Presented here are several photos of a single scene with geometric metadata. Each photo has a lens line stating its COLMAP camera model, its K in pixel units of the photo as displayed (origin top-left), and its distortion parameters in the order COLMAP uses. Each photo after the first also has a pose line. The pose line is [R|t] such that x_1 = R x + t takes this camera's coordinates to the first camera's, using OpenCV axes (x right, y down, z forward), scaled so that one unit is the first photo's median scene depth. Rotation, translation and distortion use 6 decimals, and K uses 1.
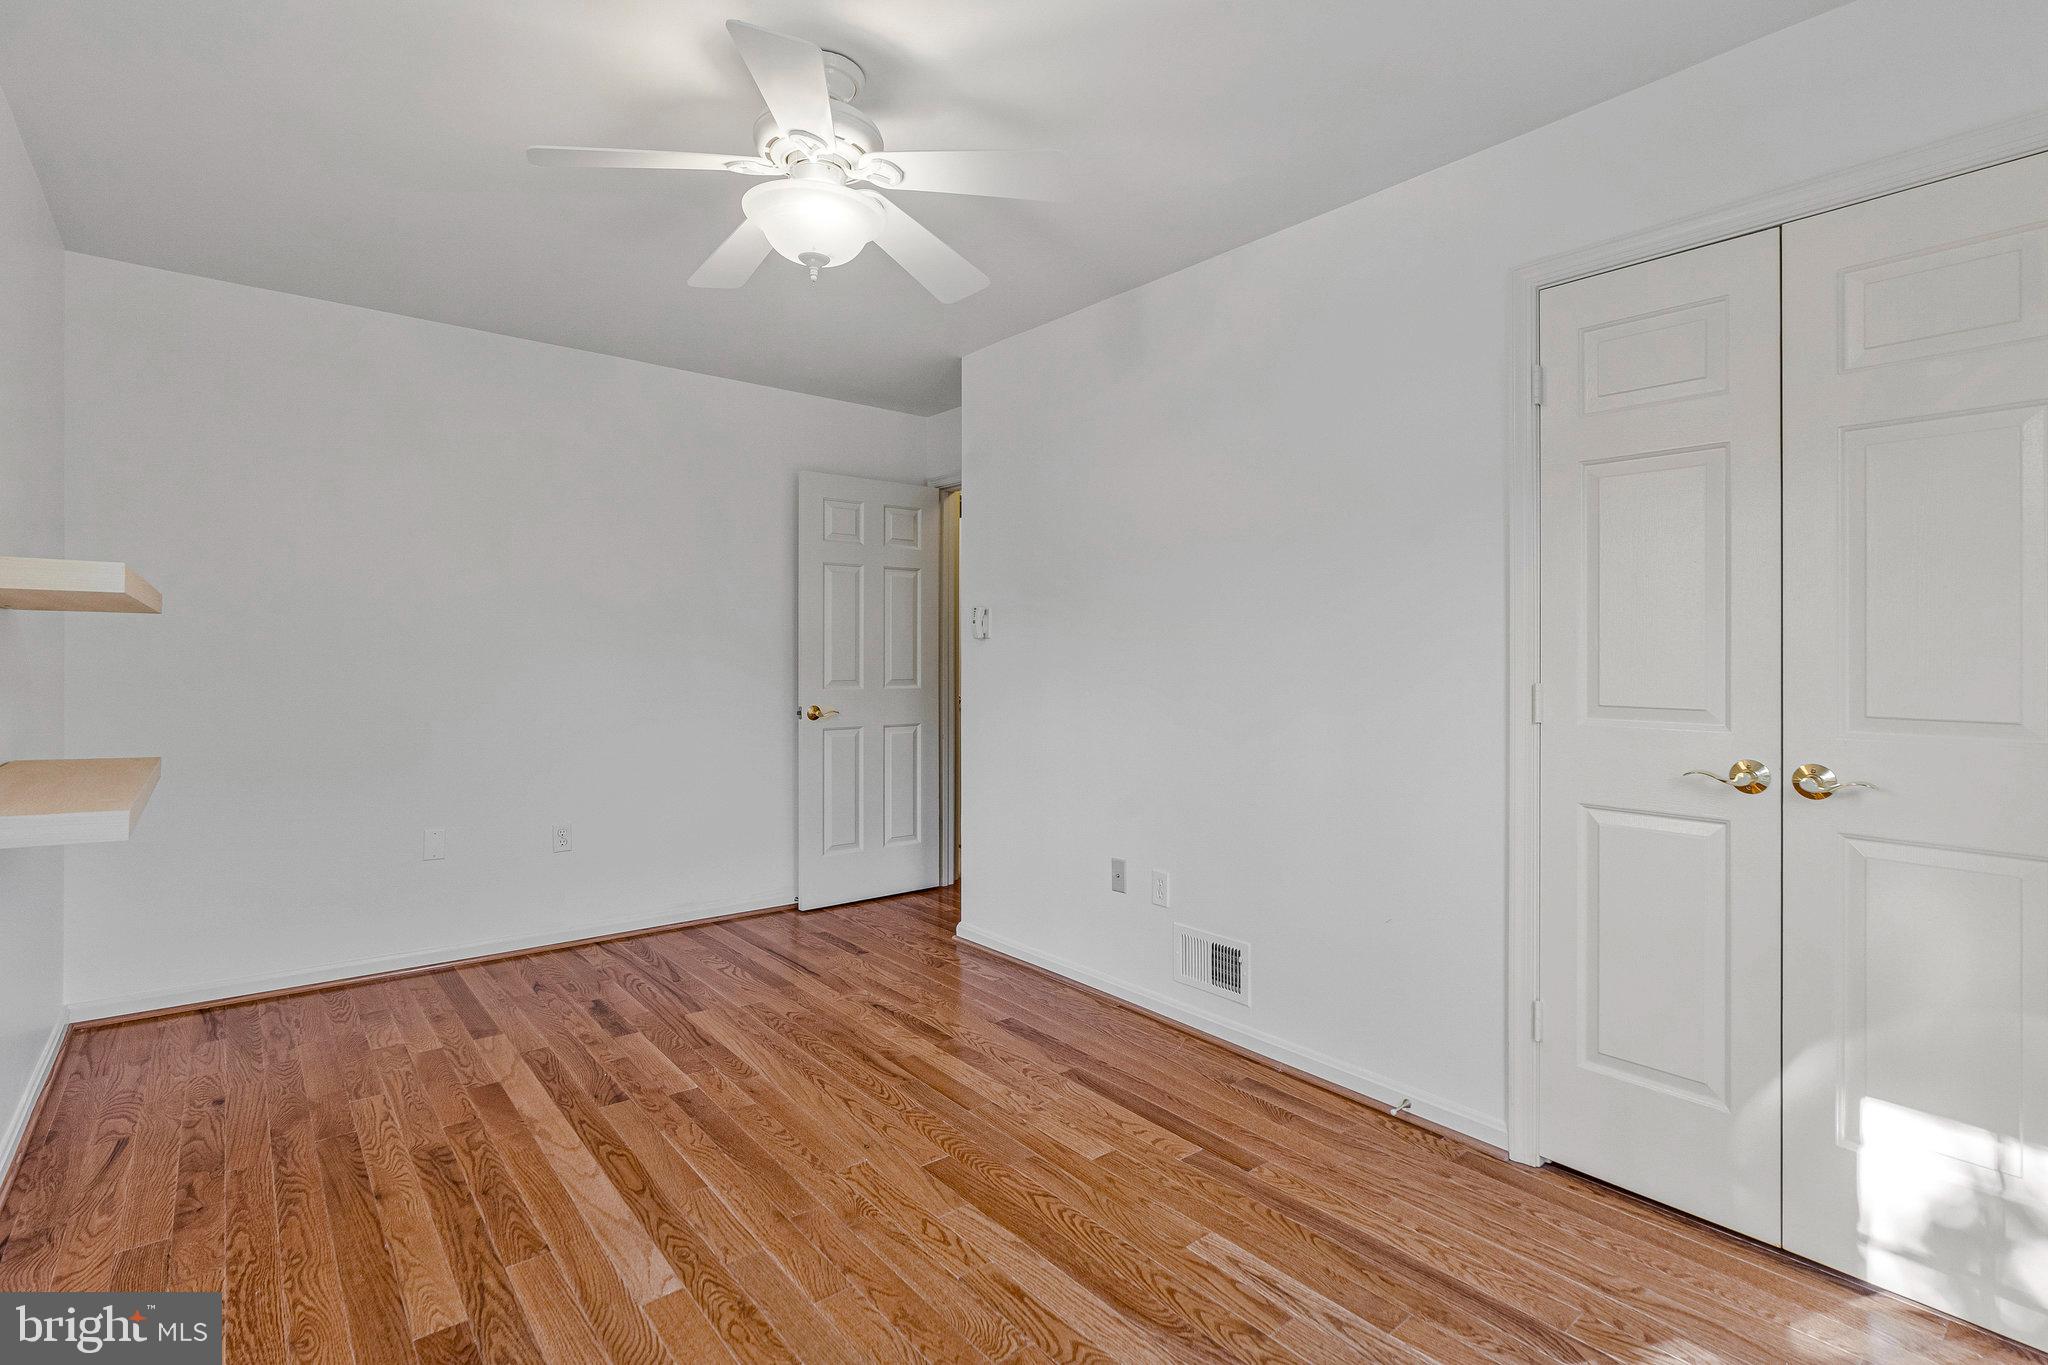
lens RADIAL K [[959.6, 0, 1023.0], [0, 959.6, 670.6], [0, 0, 1]] dist [-0.004856, -0.000047]
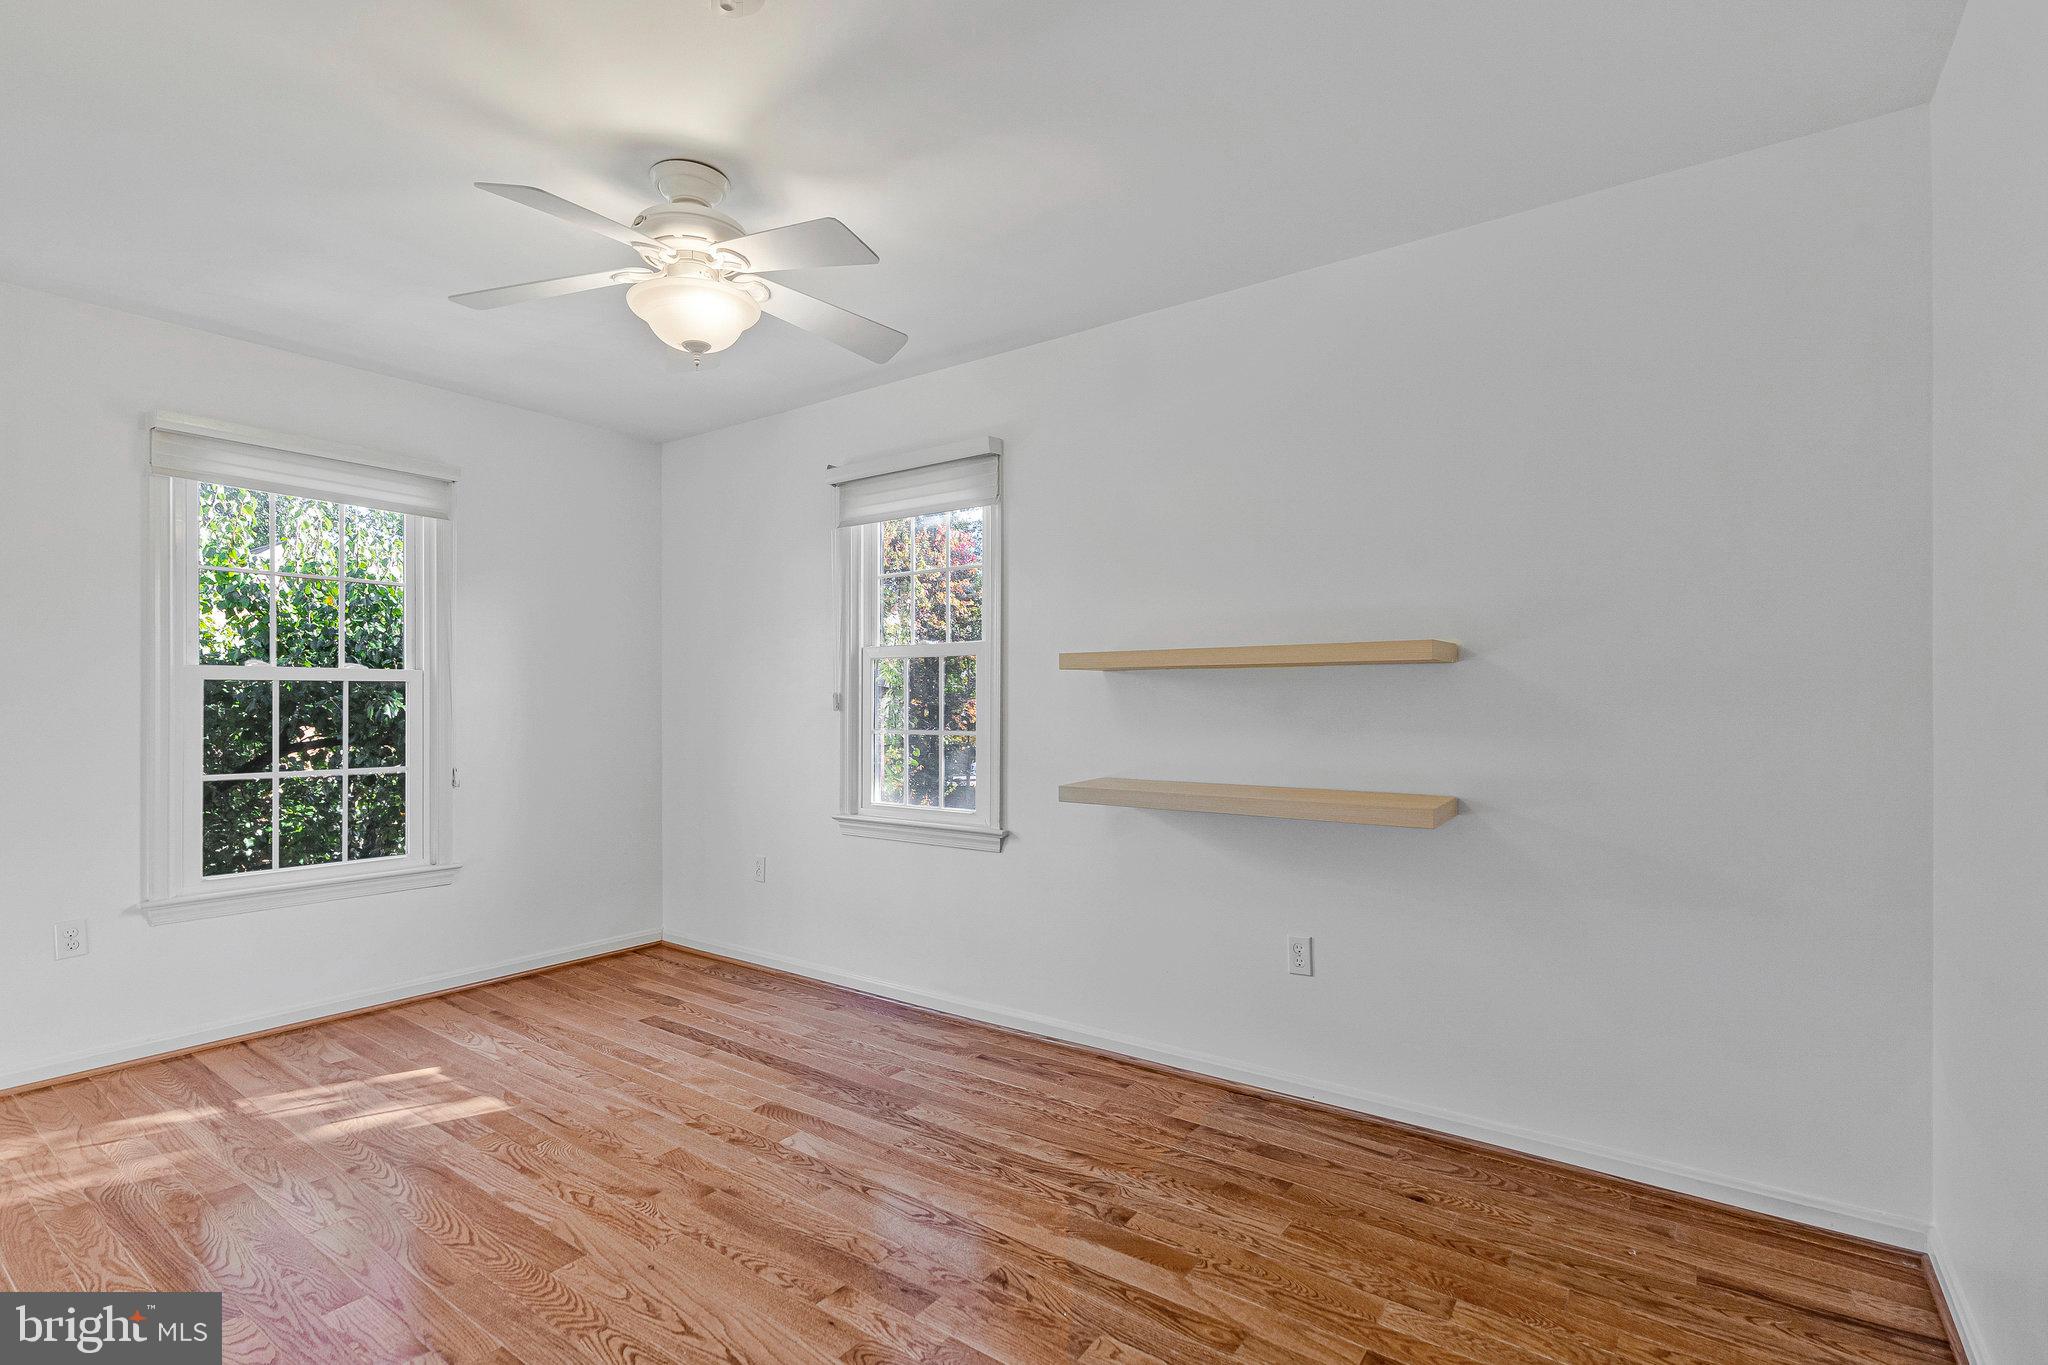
lens RADIAL K [[959.6, 0, 1025.4], [0, 959.6, 690.1], [0, 0, 1]] dist [-0.004856, -0.000047]
pose [[-0.968704, -0.008085, -0.248086, -0.287221], [-0.008796, 0.999960, 0.001758, -0.032424], [0.248062, 0.003885, -0.968736, 2.027872]]
